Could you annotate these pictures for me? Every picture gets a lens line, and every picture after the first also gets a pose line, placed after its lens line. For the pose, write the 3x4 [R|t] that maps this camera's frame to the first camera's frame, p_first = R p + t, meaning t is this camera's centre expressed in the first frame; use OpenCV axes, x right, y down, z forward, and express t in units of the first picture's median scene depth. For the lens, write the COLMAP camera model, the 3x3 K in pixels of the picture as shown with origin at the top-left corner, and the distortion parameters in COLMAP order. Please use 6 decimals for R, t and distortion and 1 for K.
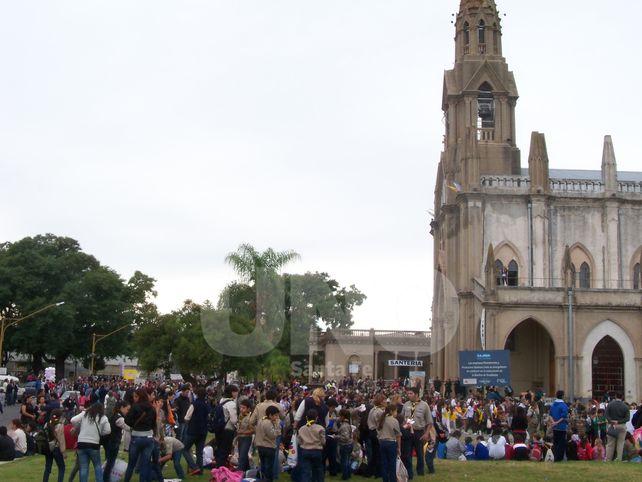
lens RADIAL K [[860.6, 0, 322.4], [0, 860.6, 240.8], [0, 0, 1]] dist [-0.168993, 0.000000]
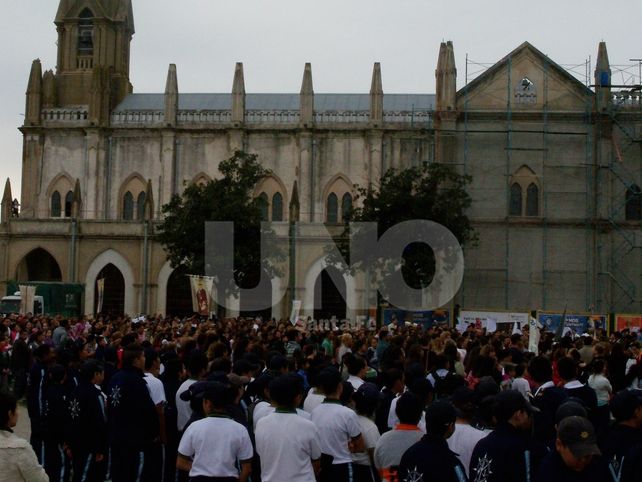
lens RADIAL K [[1229.2, 0, 314.9], [0, 1229.2, 226.7], [0, 0, 1]] dist [-0.060898, 0.000000]
pose [[0.994398, -0.015658, -0.104532, 0.668995], [0.023998, 0.996585, 0.079003, -0.044595], [0.102938, -0.081069, 0.991379, -0.447899]]
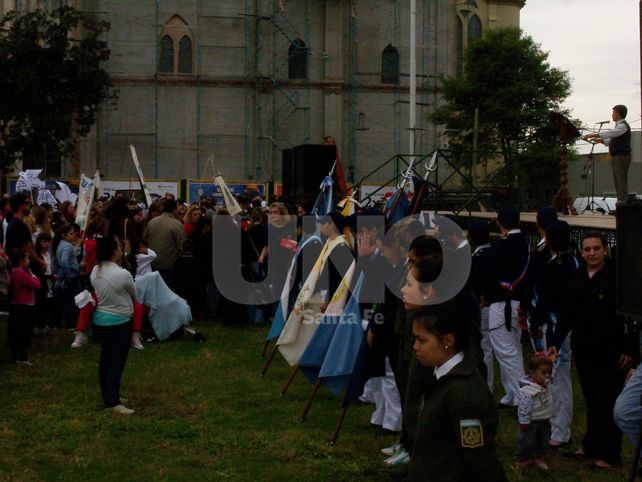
lens RADIAL K [[1229.2, 0, 322.3], [0, 1229.2, 240.8], [0, 0, 1]] dist [-0.060898, 0.000000]
pose [[0.987996, -0.028605, 0.151808, 0.710658], [-0.001243, 0.981203, 0.192972, -0.015114], [-0.154474, -0.190845, 0.969390, -0.295735]]
